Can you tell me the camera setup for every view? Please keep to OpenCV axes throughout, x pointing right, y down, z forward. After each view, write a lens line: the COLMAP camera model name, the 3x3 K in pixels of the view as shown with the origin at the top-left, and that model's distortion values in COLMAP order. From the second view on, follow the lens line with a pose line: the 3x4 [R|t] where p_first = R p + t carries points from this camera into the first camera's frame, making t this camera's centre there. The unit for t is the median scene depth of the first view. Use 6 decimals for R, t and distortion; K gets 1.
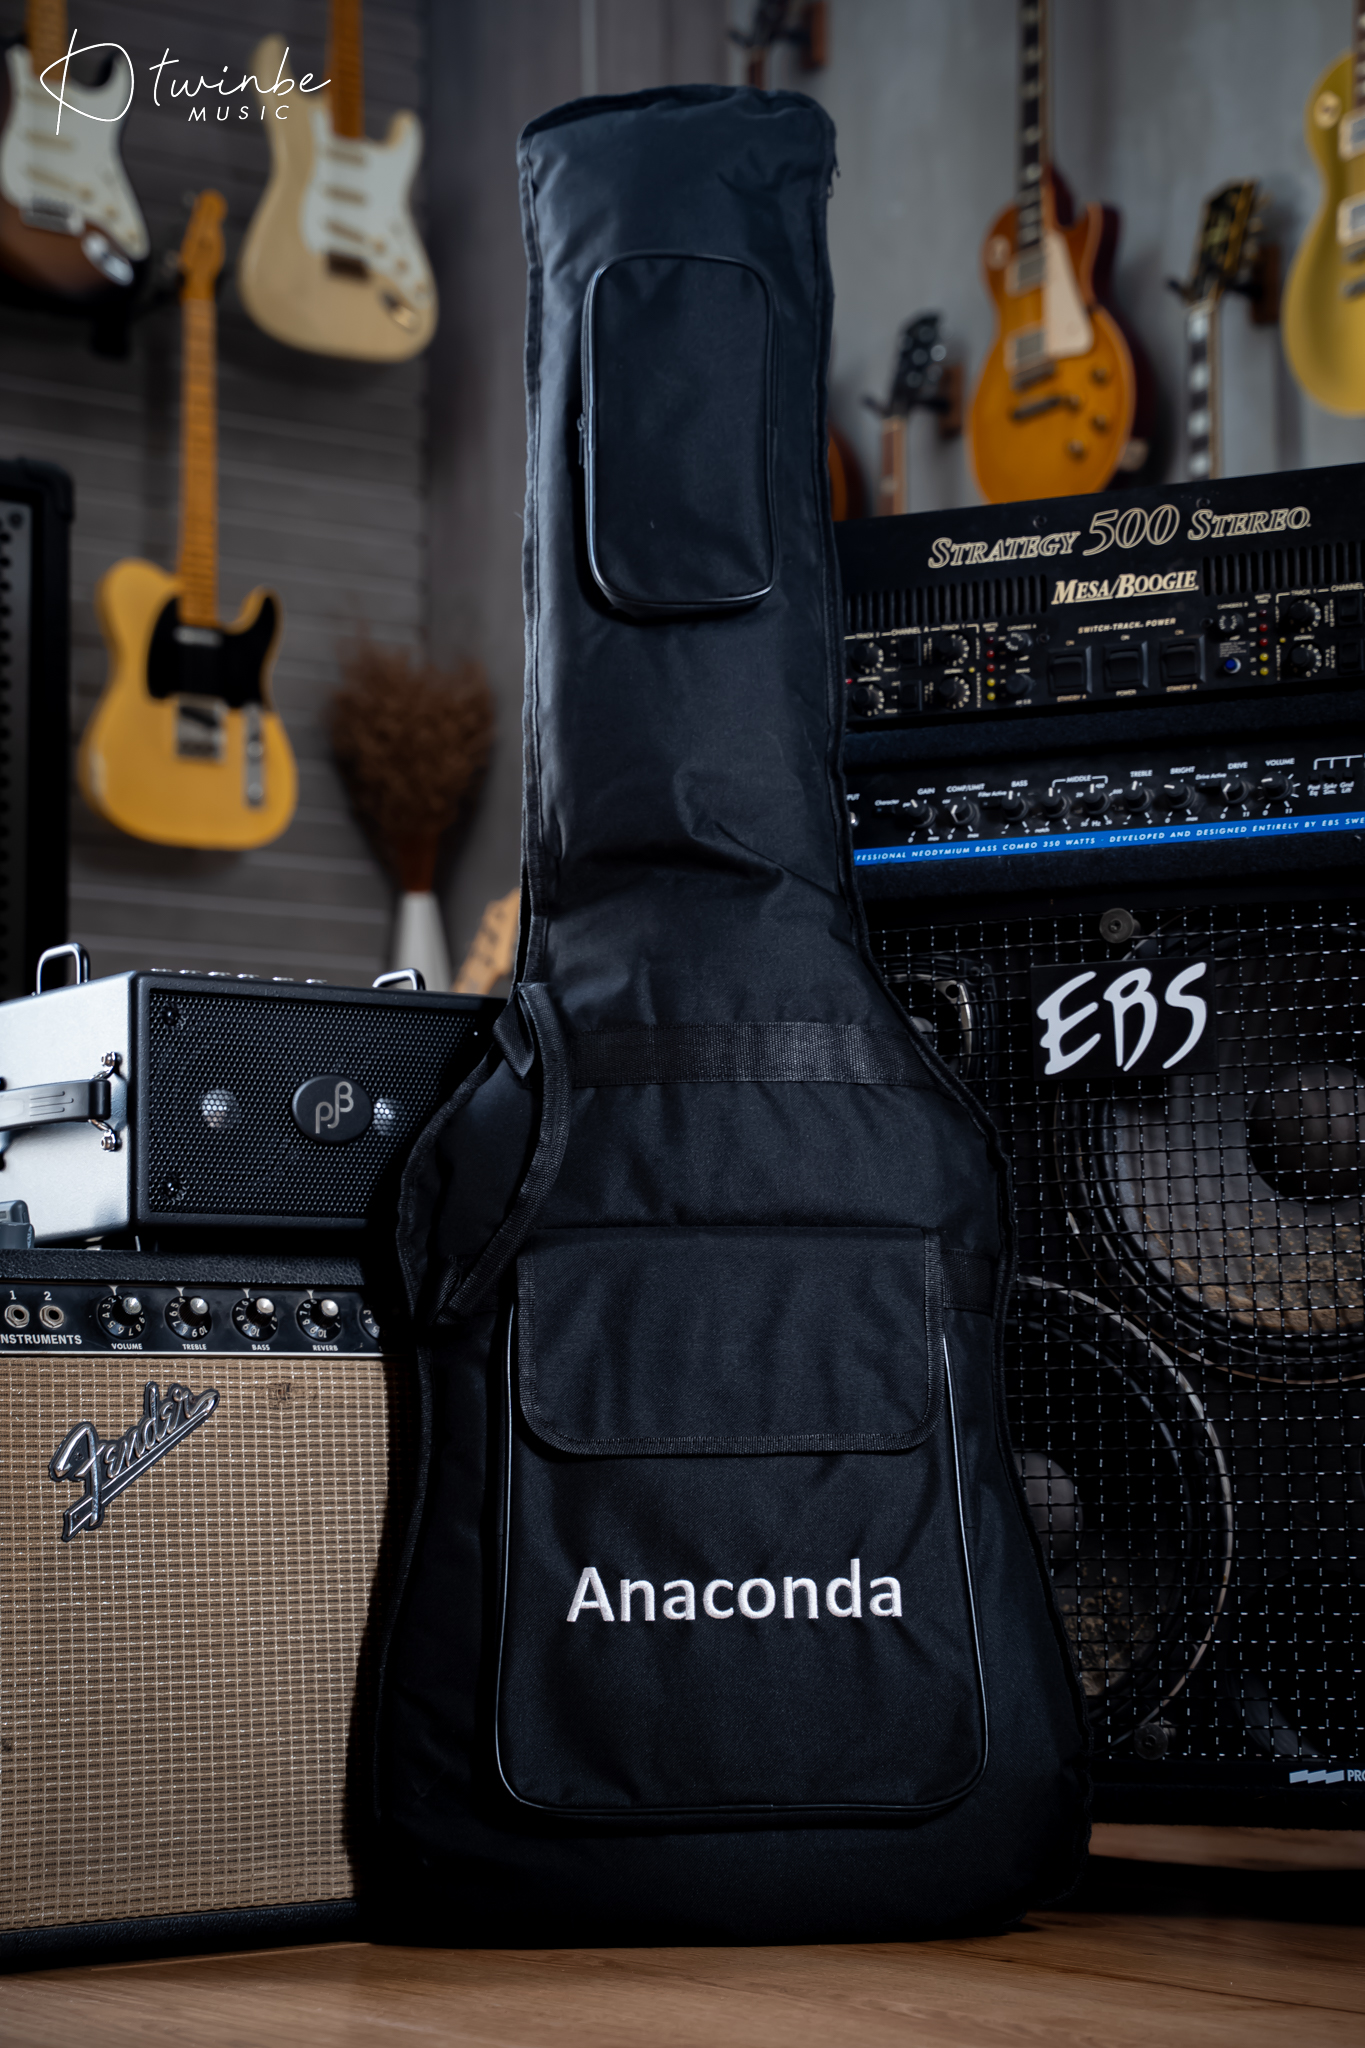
lens RADIAL K [[4032.1, 0, 683.4], [0, 4032.1, 1028.1], [0, 0, 1]] dist [0.234057, 0.000000]
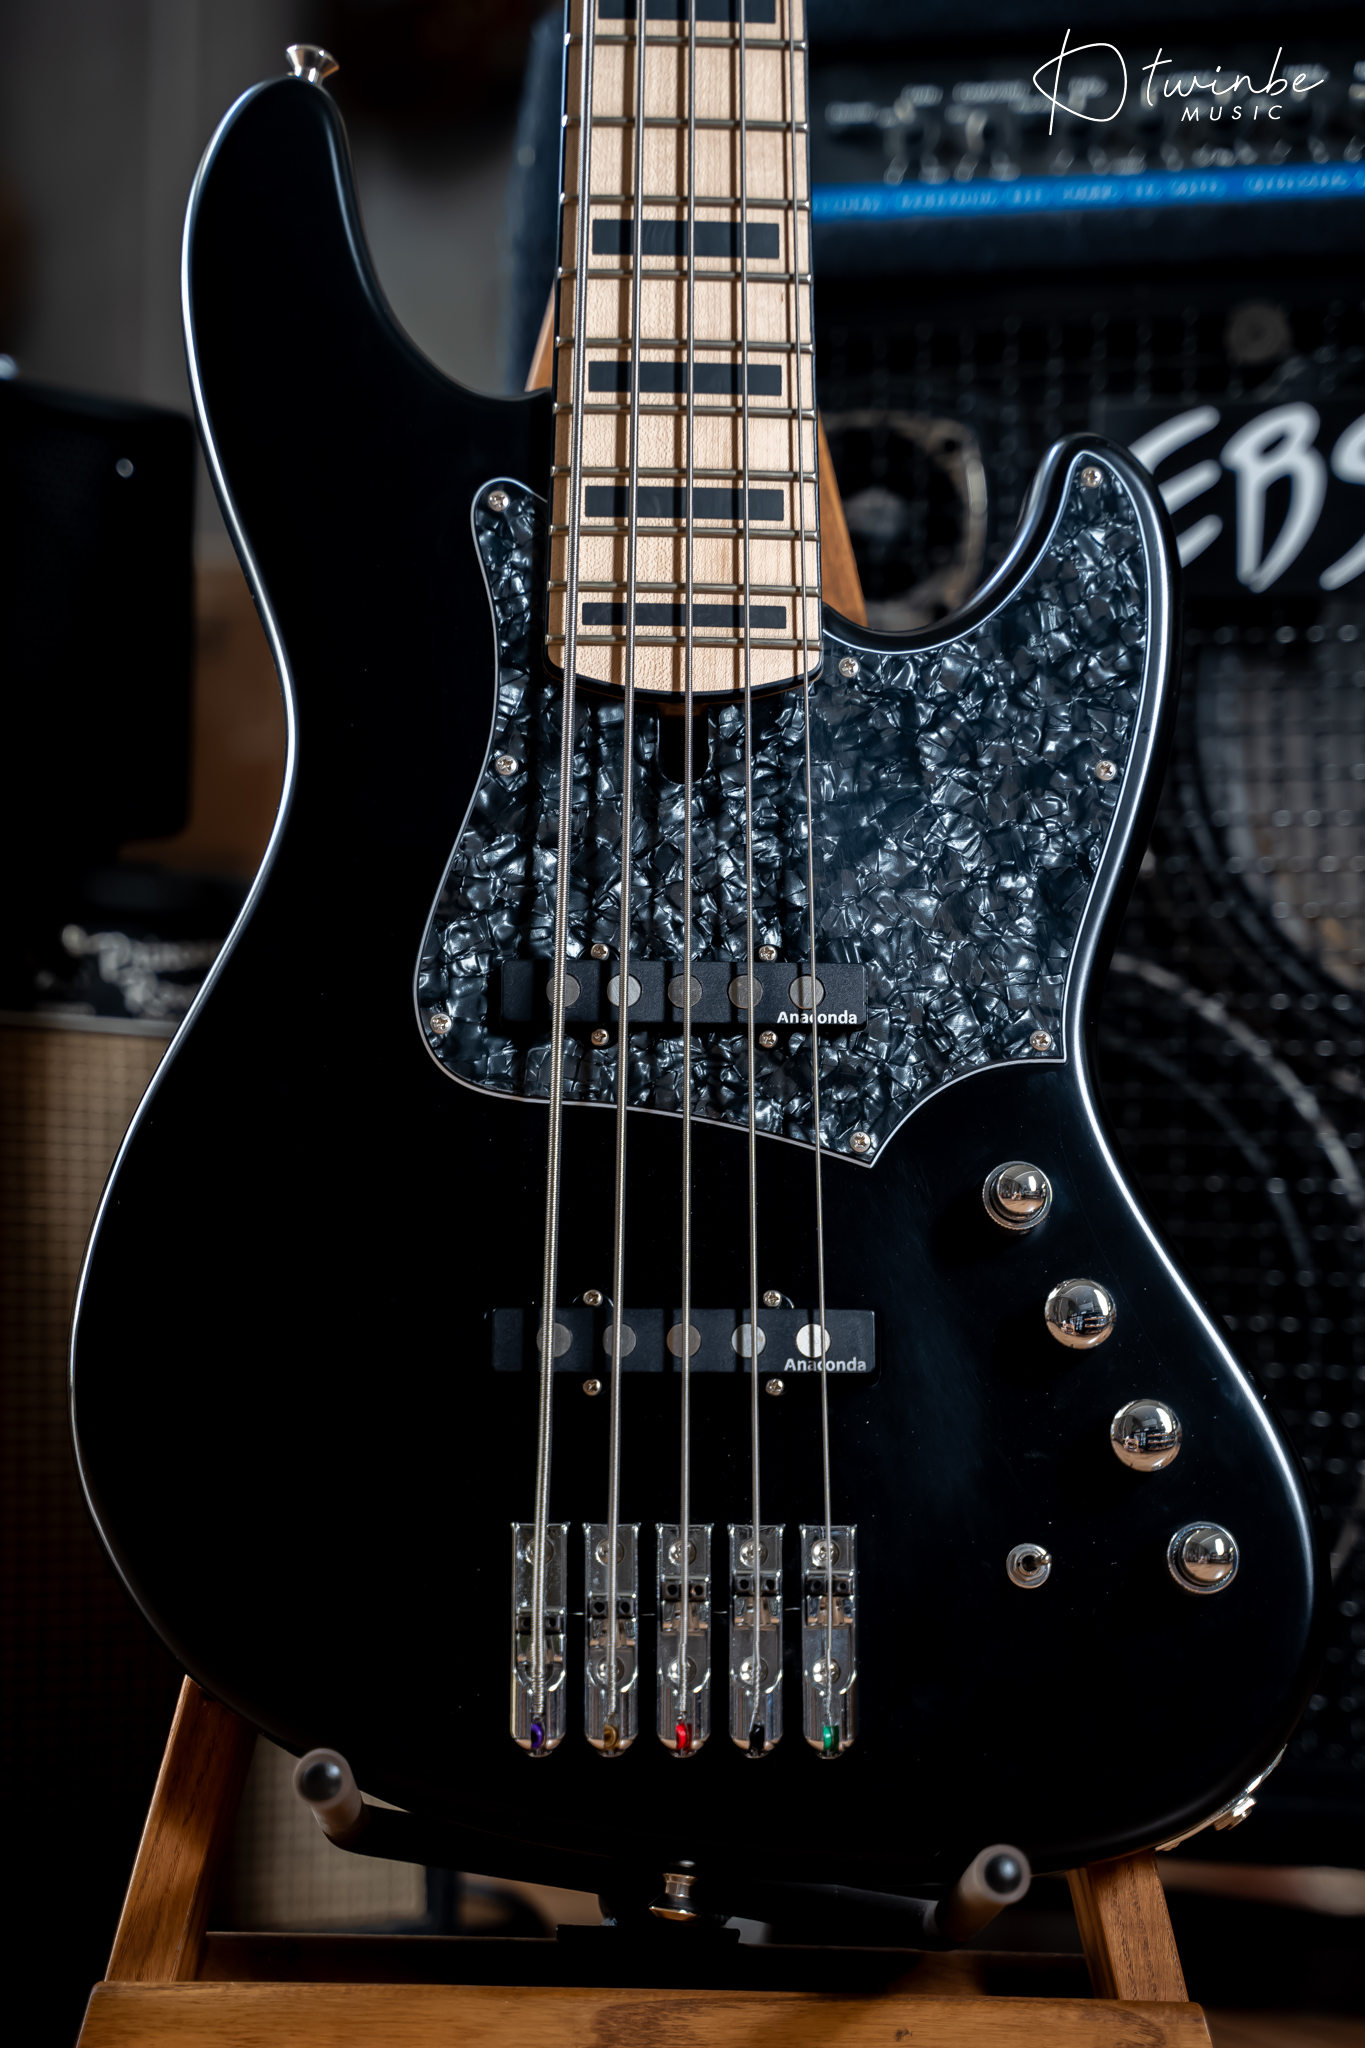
lens RADIAL K [[4278.2, 0, 678.7], [0, 4278.2, 1022.3], [0, 0, 1]] dist [0.297138, 0.000000]
pose [[0.991240, 0.046550, 0.123599, -0.046816], [-0.052859, 0.997435, 0.048262, 0.047144], [-0.121035, -0.054373, 0.991158, 0.387893]]
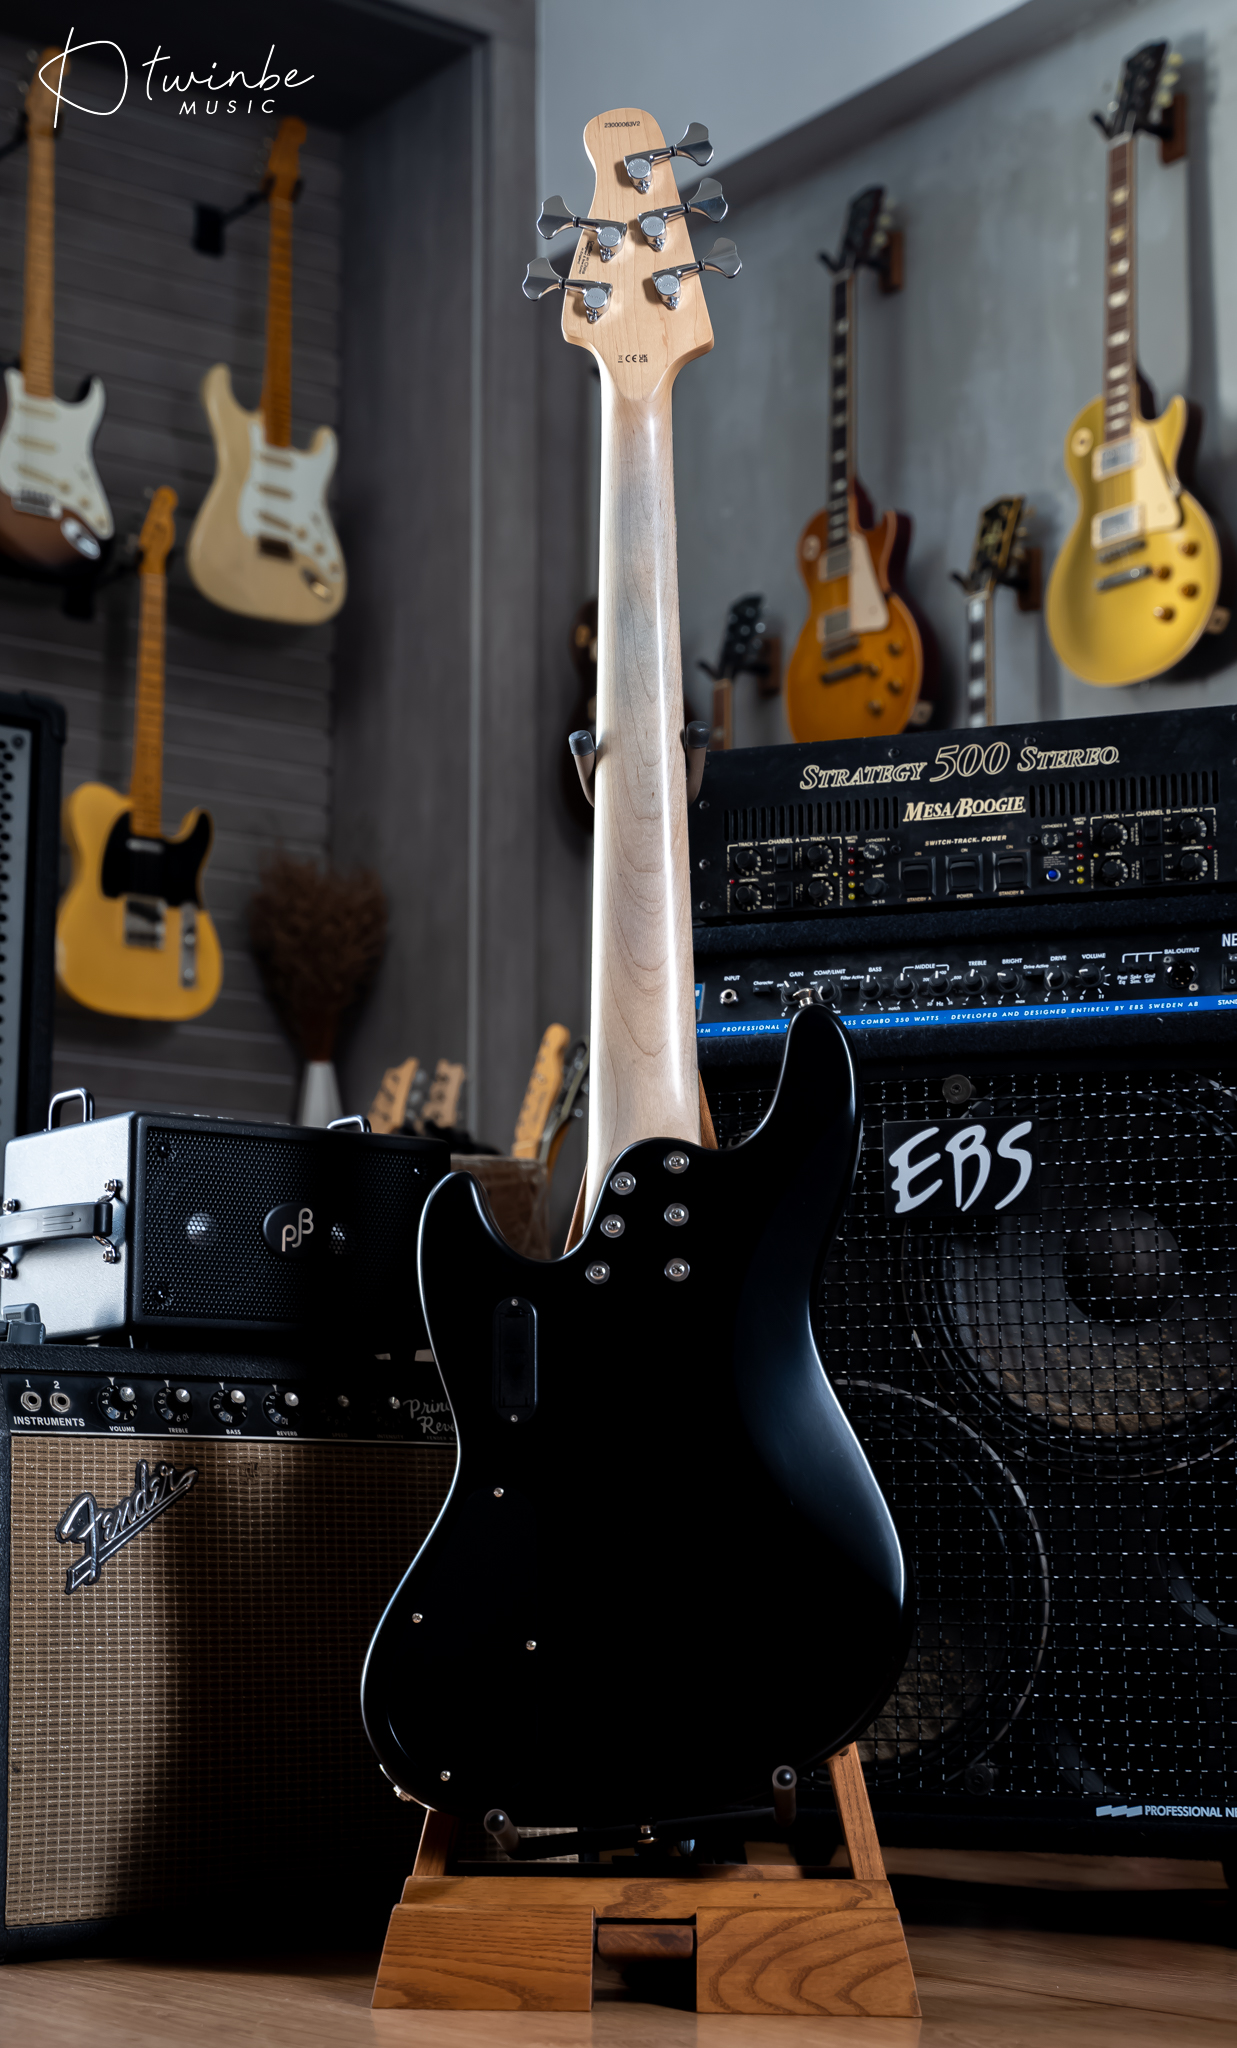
lens RADIAL K [[3308.4, 0, 574.9], [0, 3308.4, 1007.7], [0, 0, 1]] dist [0.106797, 0.000000]
pose [[0.999576, 0.019610, 0.021525, -0.027126], [-0.018443, 0.998416, -0.053148, 0.004700], [-0.022534, 0.052729, 0.998355, 0.023591]]
